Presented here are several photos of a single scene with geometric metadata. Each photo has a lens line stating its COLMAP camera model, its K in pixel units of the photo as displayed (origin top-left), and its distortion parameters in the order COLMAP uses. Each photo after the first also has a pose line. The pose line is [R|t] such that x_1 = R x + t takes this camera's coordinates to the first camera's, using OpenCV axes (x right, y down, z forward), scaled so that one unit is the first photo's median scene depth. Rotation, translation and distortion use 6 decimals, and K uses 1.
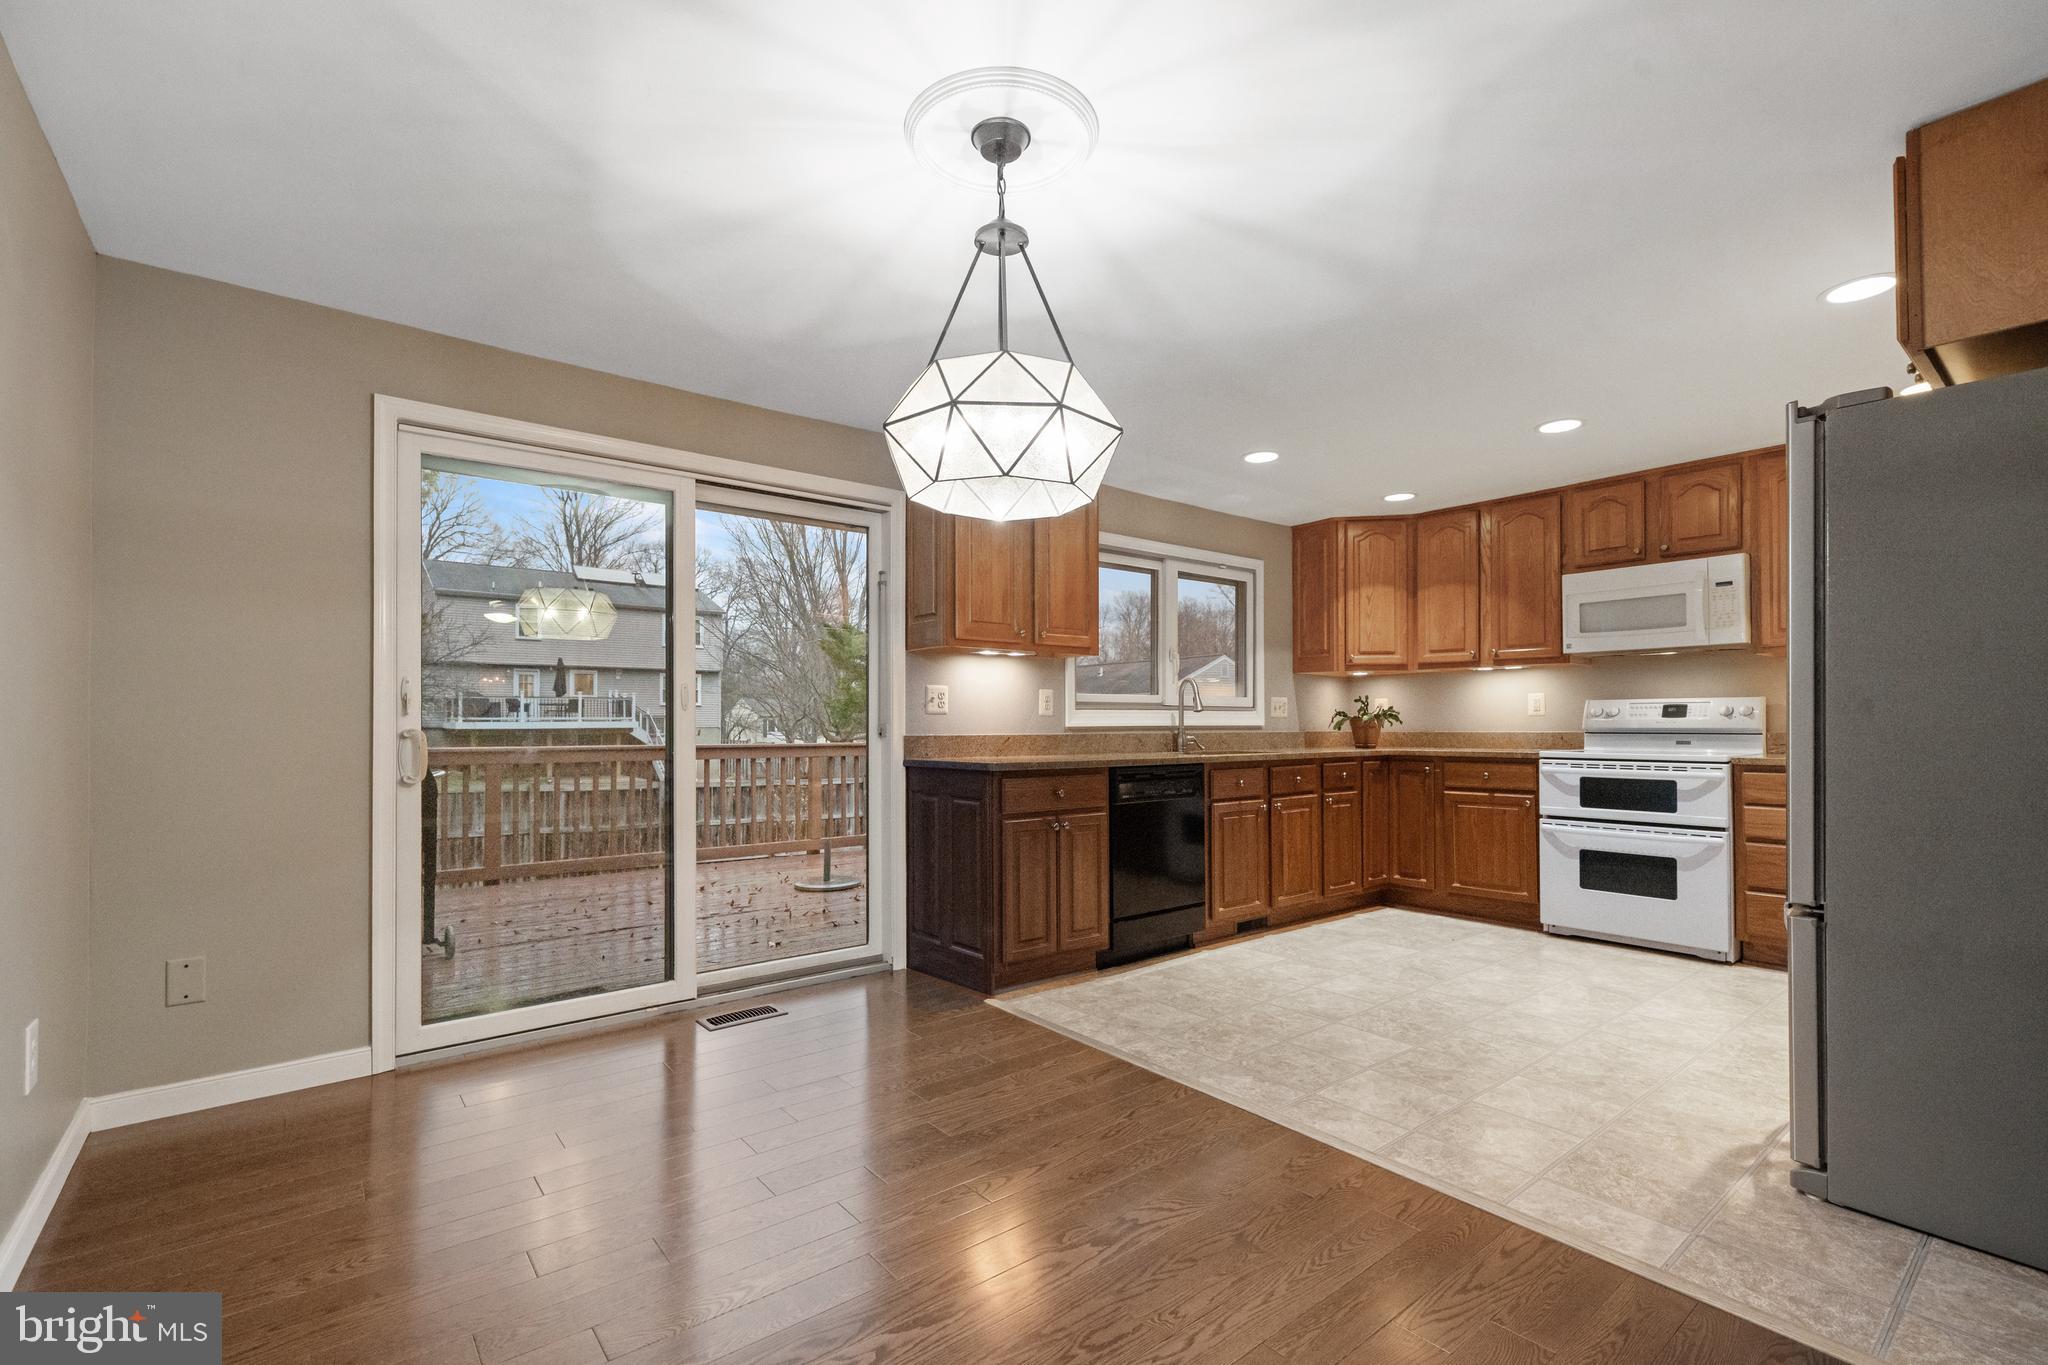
lens RADIAL K [[901.2, 0, 1030.6], [0, 901.2, 712.7], [0, 0, 1]] dist [0.011646, 0.000605]
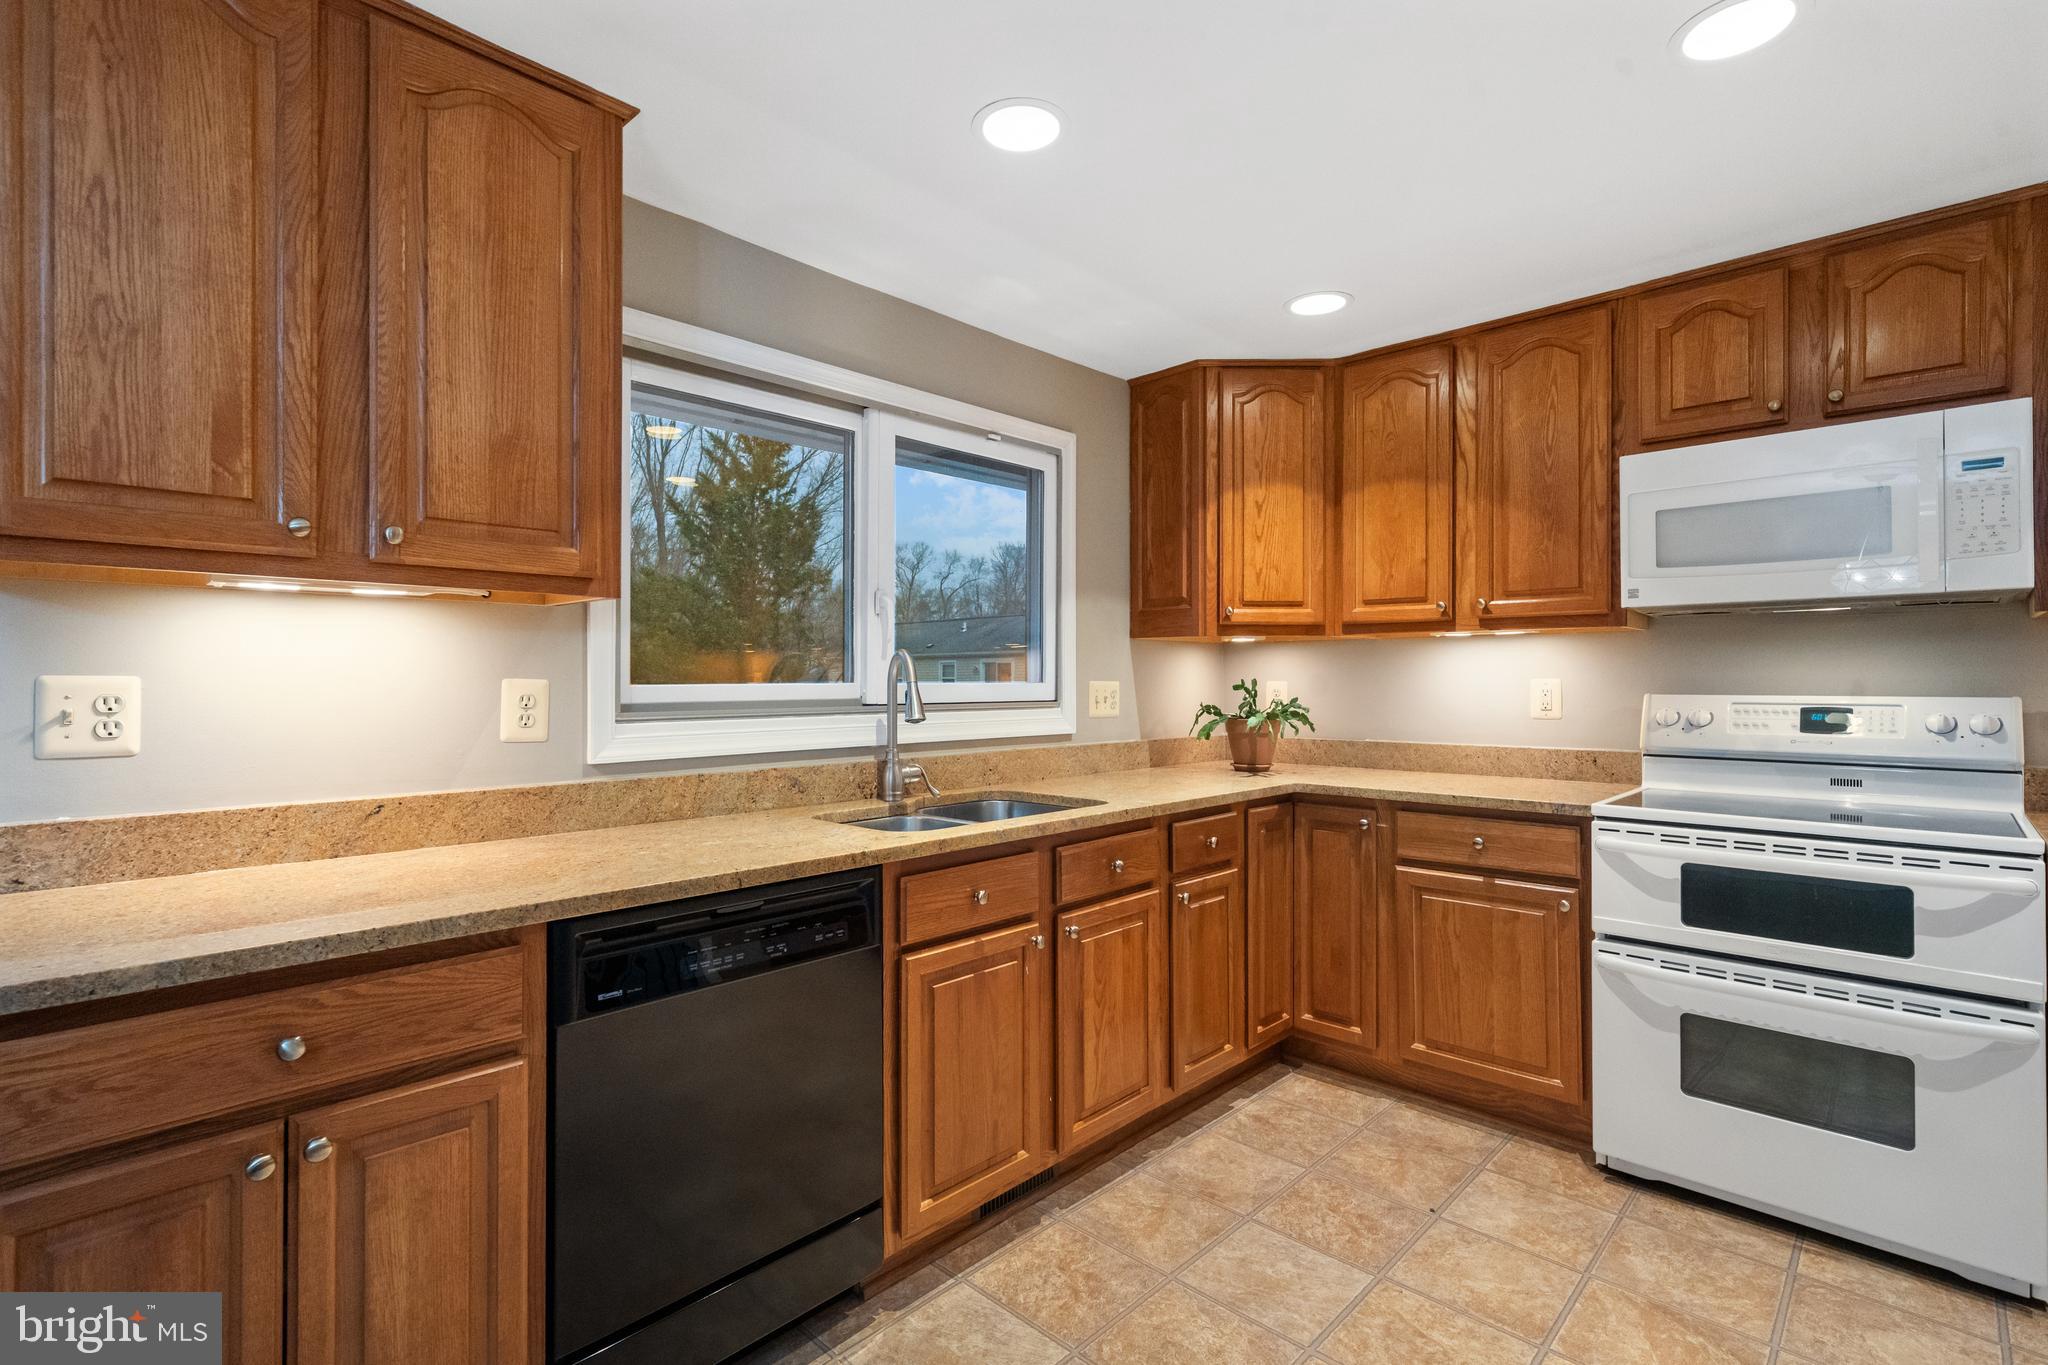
lens RADIAL K [[940.0, 0, 1015.6], [0, 940.0, 673.8], [0, 0, 1]] dist [-0.001655, 0.000645]
pose [[0.993201, 0.002564, 0.116384, 0.189265], [-0.003155, 0.999983, 0.004899, -0.030226], [-0.116370, -0.005233, 0.993192, 0.527674]]
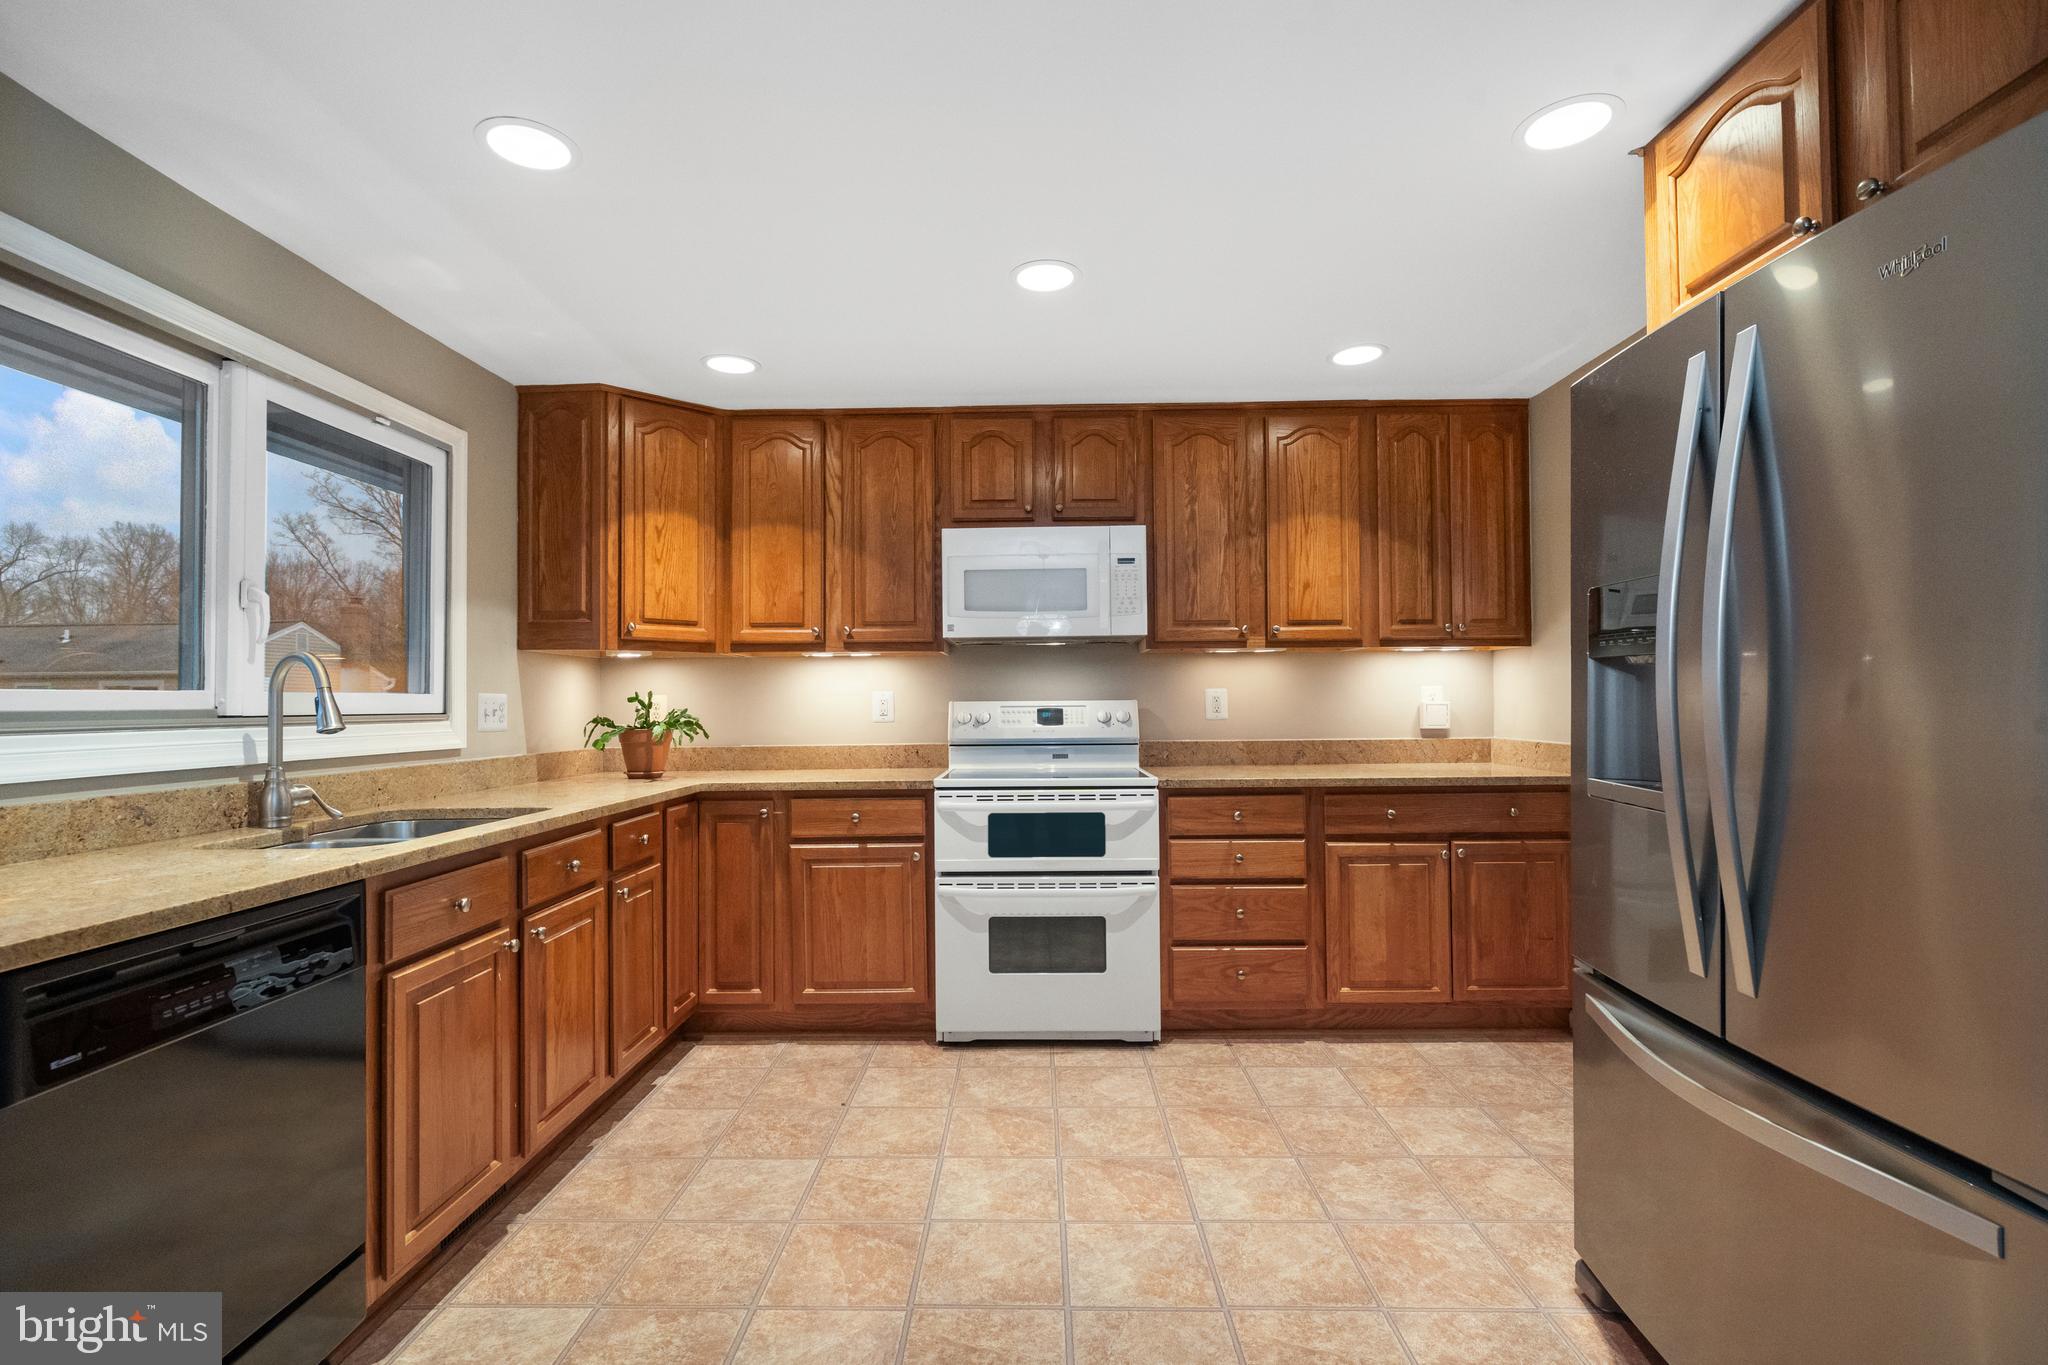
lens RADIAL K [[940.0, 0, 1014.3], [0, 940.0, 684.8], [0, 0, 1]] dist [-0.001655, 0.000645]
pose [[0.647820, 0.011667, 0.761704, 0.061675], [-0.001386, 0.999899, -0.014136, -0.018365], [-0.761792, 0.008102, 0.647771, 0.496430]]
